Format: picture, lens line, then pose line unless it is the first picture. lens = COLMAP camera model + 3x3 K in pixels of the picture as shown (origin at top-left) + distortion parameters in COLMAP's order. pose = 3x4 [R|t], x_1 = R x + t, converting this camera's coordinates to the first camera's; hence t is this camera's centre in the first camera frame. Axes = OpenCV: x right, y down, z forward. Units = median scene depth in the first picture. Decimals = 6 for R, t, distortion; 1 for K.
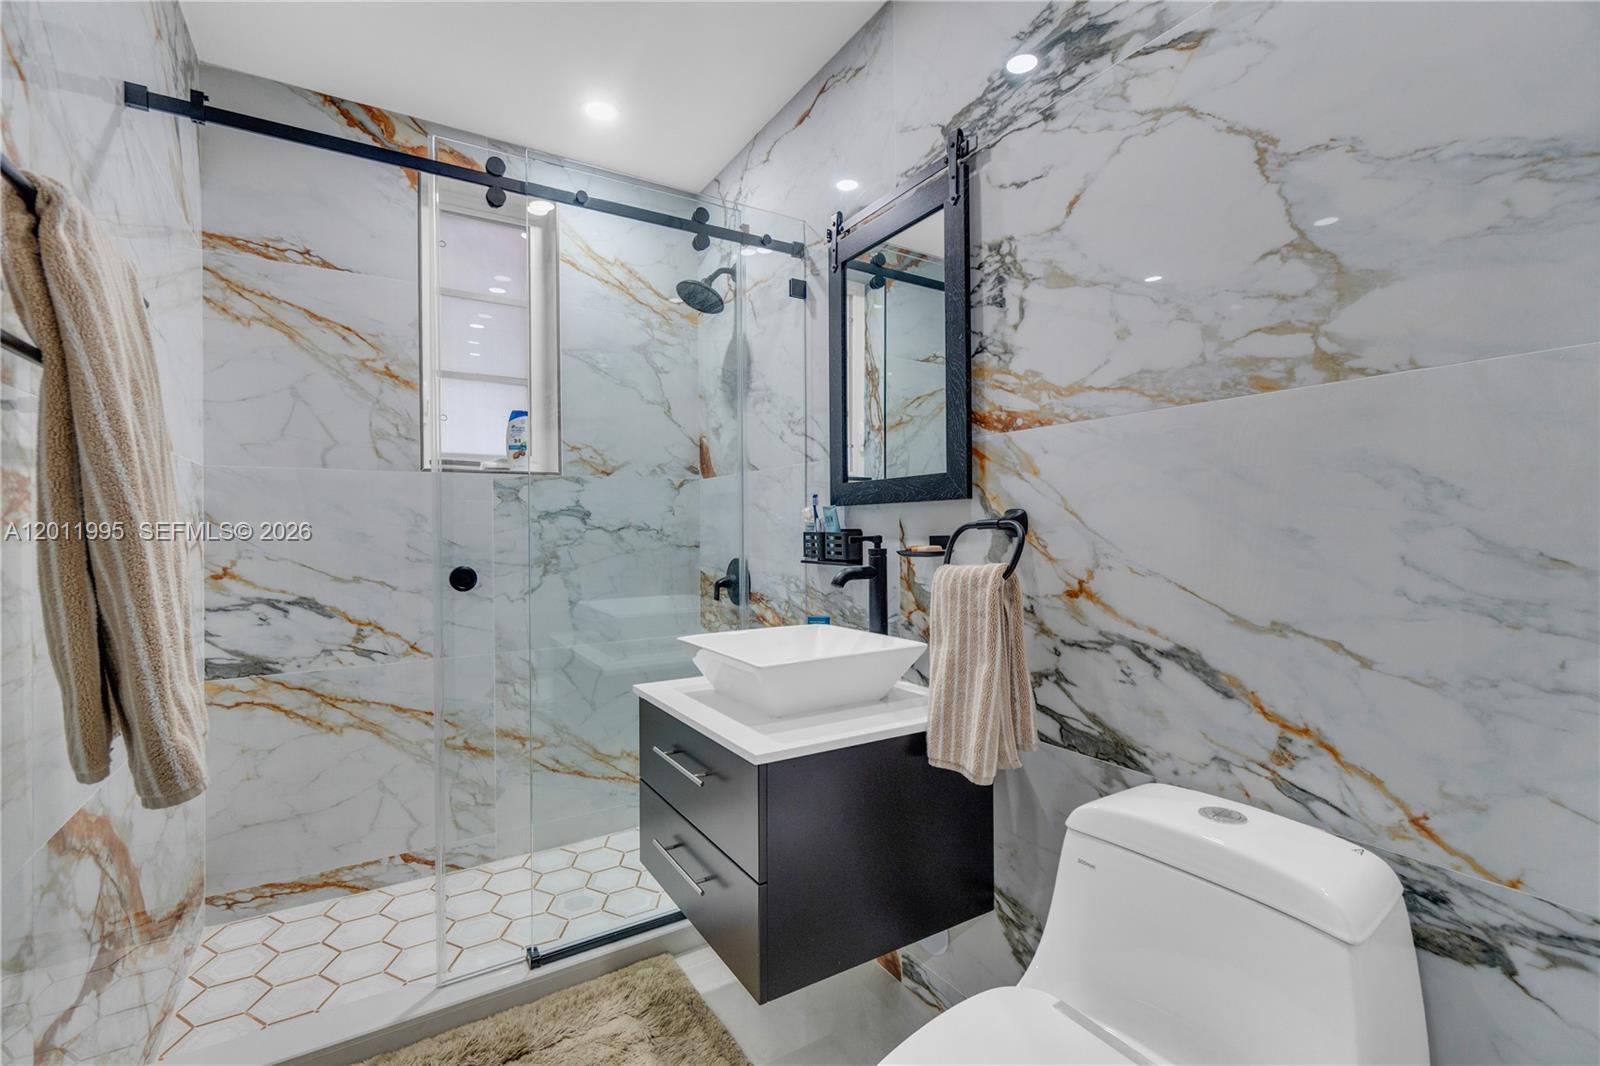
lens RADIAL K [[706.4, 0, 796.8], [0, 706.4, 532.7], [0, 0, 1]] dist [-0.005136, 0.002849]
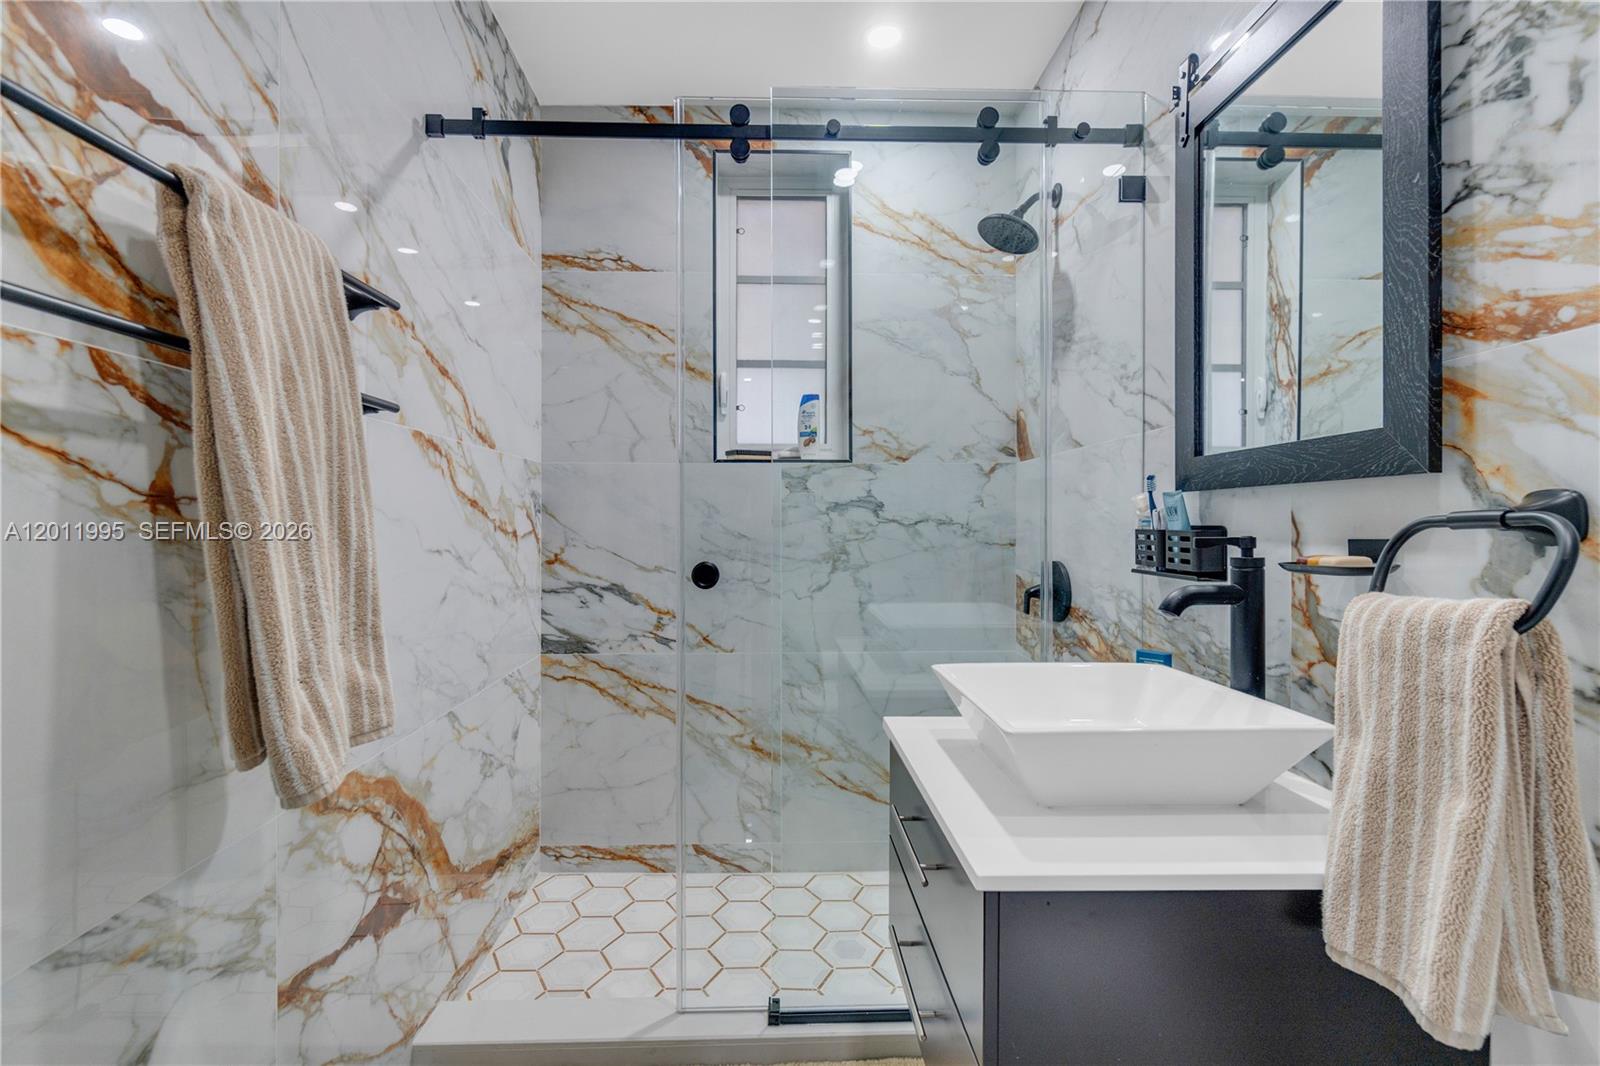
lens RADIAL K [[706.4, 0, 793.4], [0, 706.4, 523.1], [0, 0, 1]] dist [-0.005136, 0.002849]
pose [[0.861883, 0.009982, -0.507010, 0.076015], [-0.012399, 0.999922, -0.001392, -0.002014], [0.506956, 0.007486, 0.861939, 0.227801]]
